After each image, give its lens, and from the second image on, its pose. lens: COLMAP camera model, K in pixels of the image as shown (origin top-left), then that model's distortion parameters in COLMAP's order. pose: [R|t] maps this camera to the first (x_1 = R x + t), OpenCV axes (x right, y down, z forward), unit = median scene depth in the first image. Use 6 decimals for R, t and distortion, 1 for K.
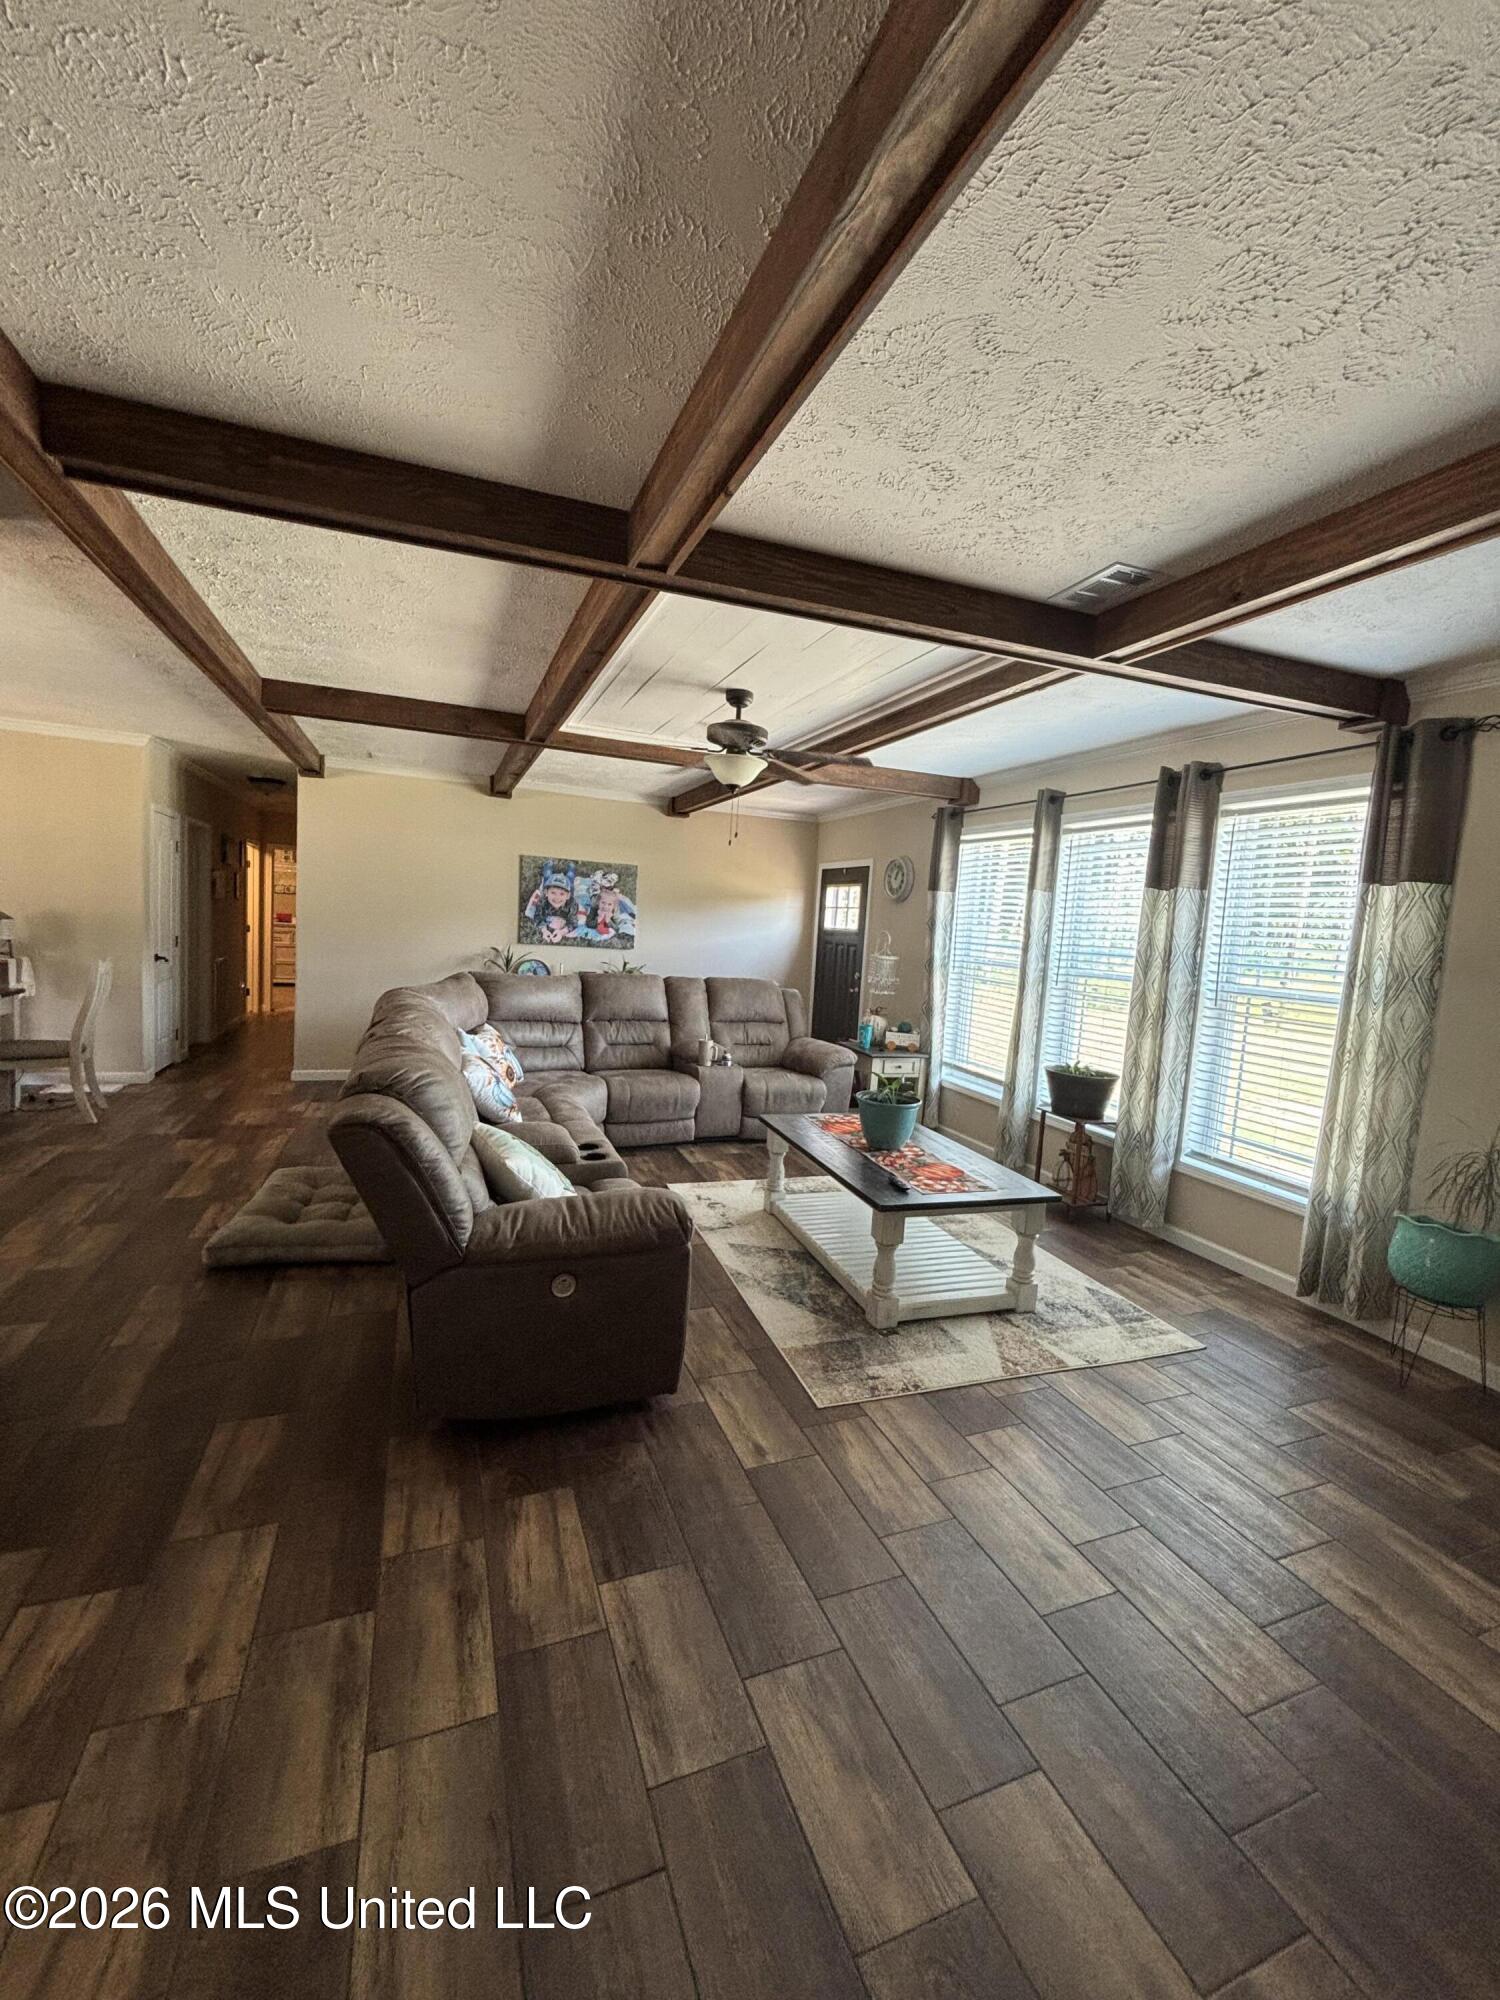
lens RADIAL K [[807.3, 0, 746.7], [0, 807.3, 992.7], [0, 0, 1]] dist [-0.000533, 0.000008]
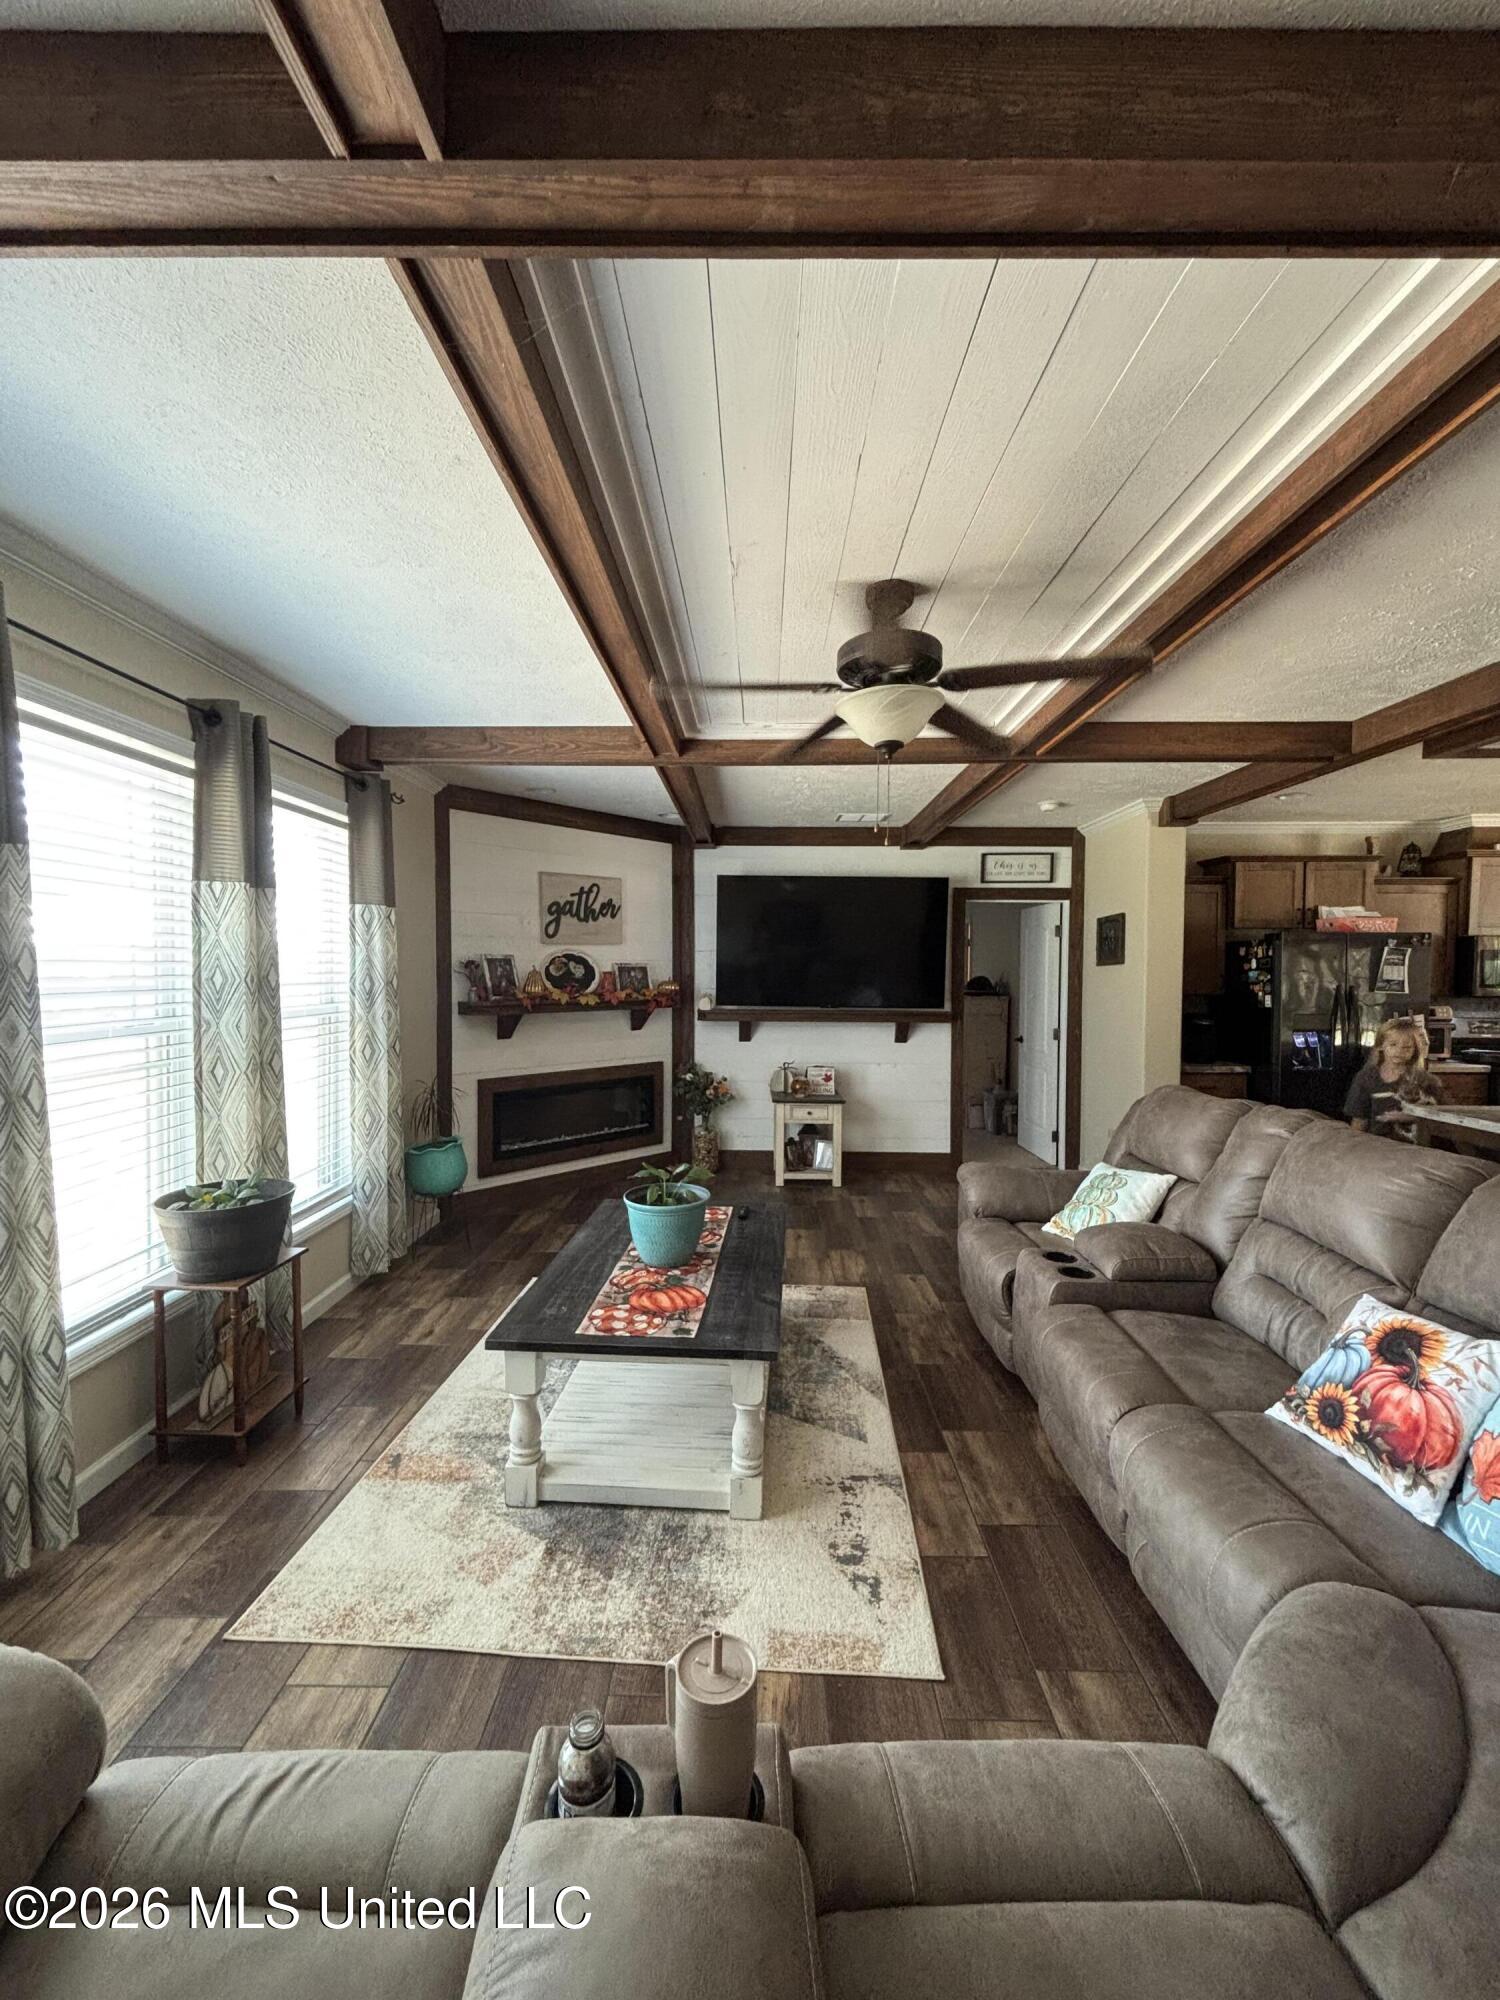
lens RADIAL K [[807.3, 0, 746.7], [0, 807.3, 992.7], [0, 0, 1]] dist [-0.000533, 0.000008]
pose [[-0.923713, -0.079652, 0.374714, -0.158822], [-0.029260, 0.989958, 0.138302, -0.164505], [-0.381967, 0.116787, -0.916767, 1.644917]]
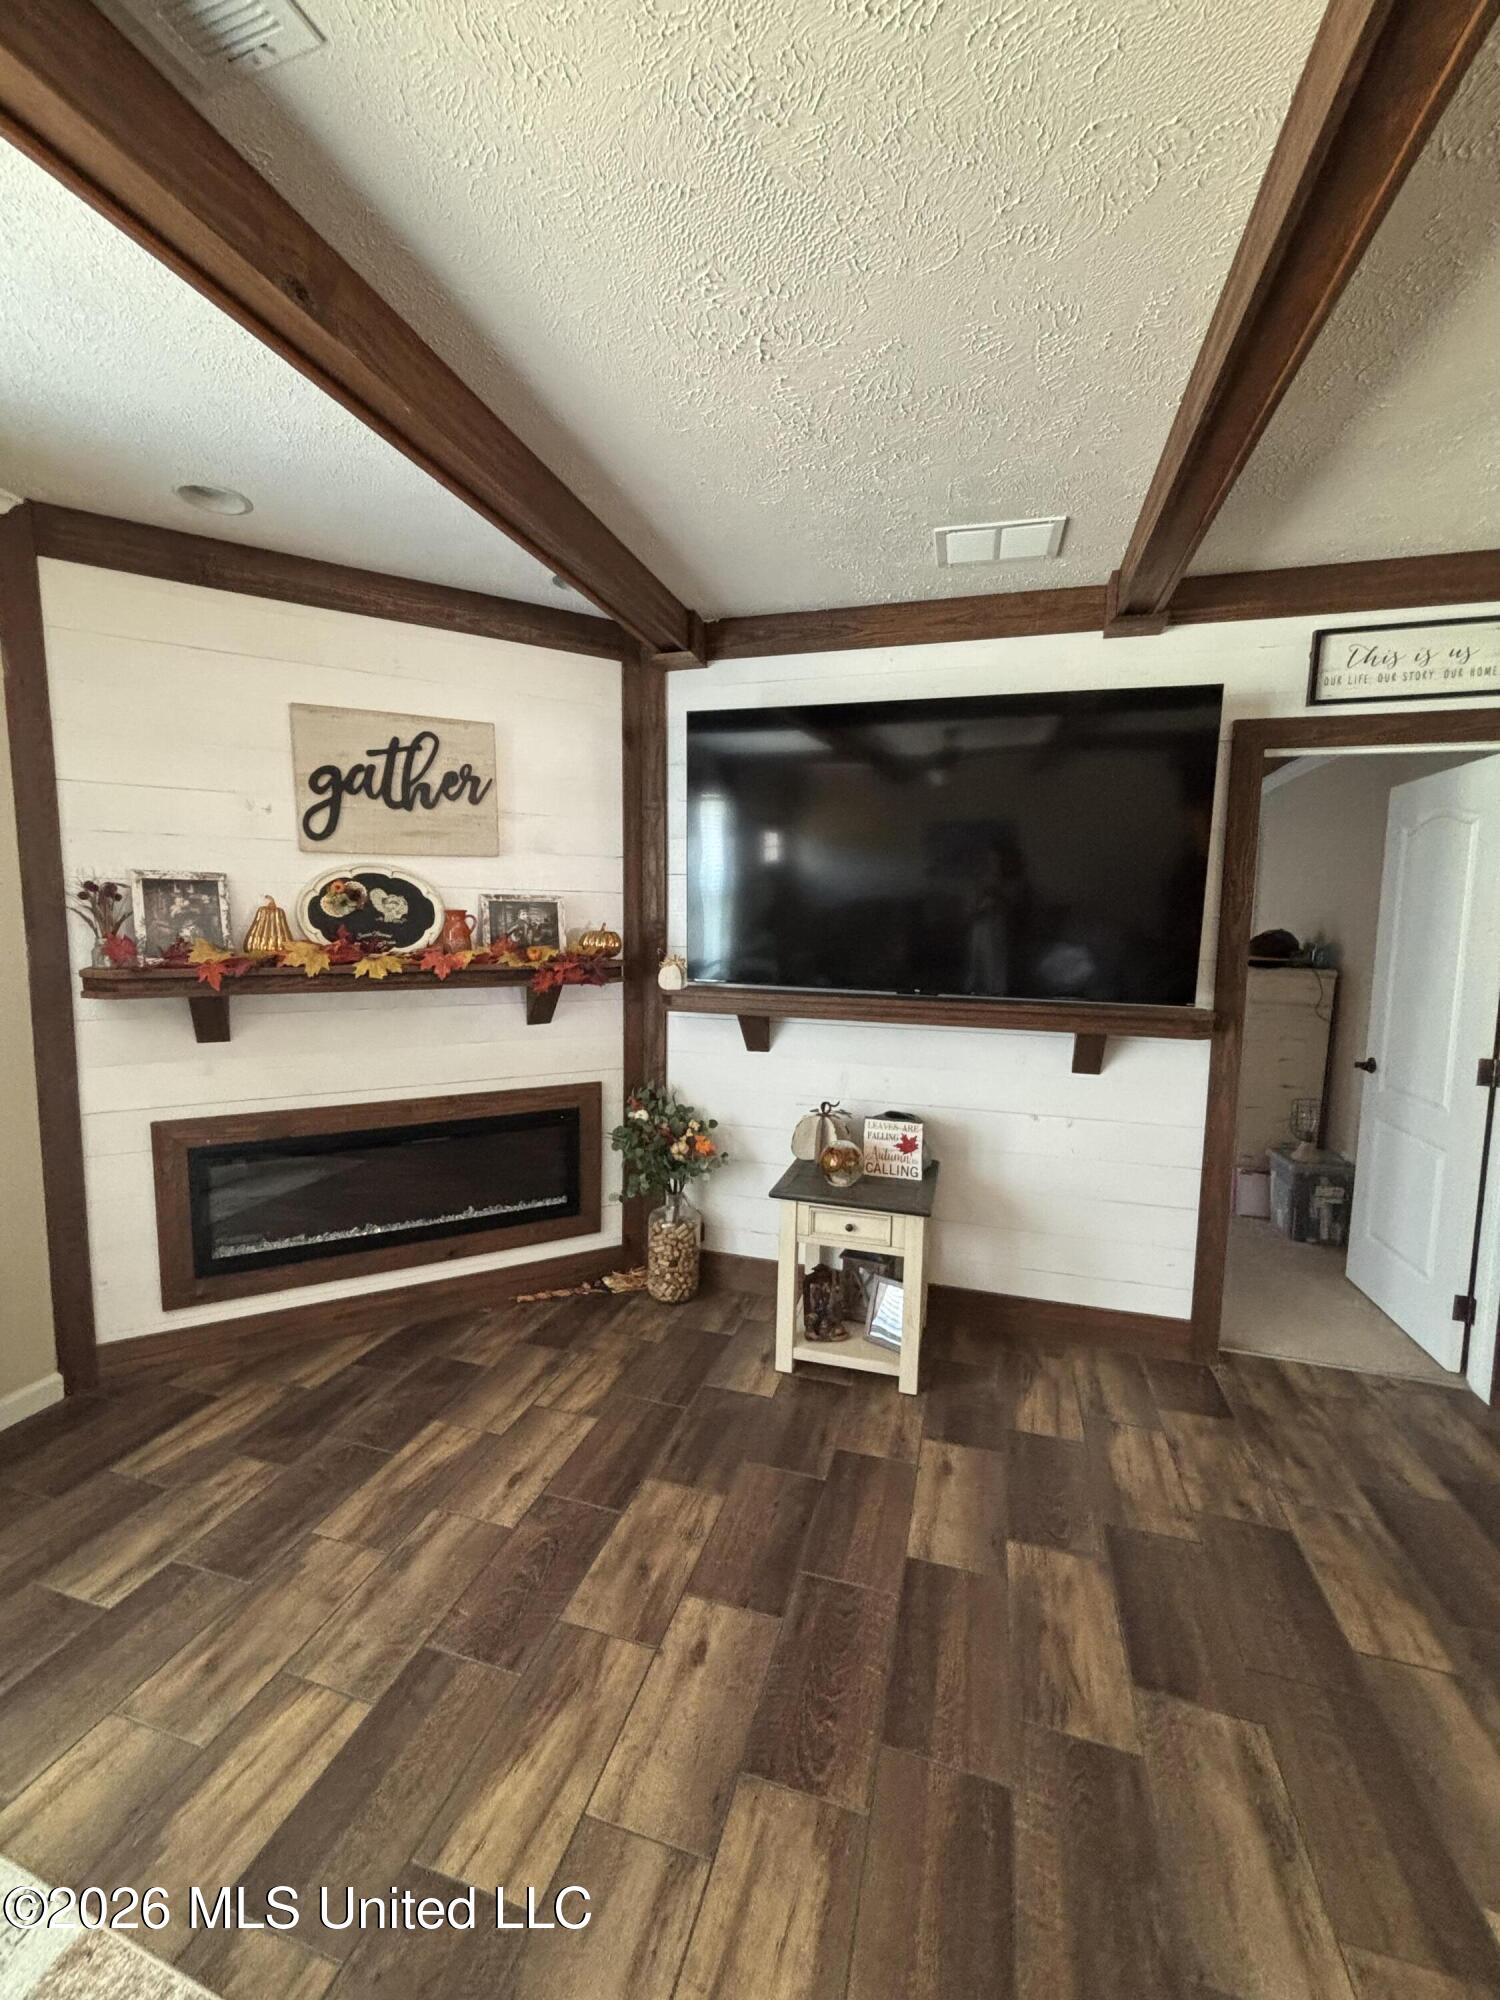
lens RADIAL K [[807.3, 0, 746.7], [0, 807.3, 992.7], [0, 0, 1]] dist [-0.000533, 0.000008]
pose [[-0.786763, -0.131676, 0.603047, -0.037375], [-0.007747, 0.979011, 0.203661, -0.069522], [-0.617207, 0.155561, -0.771269, 0.800627]]
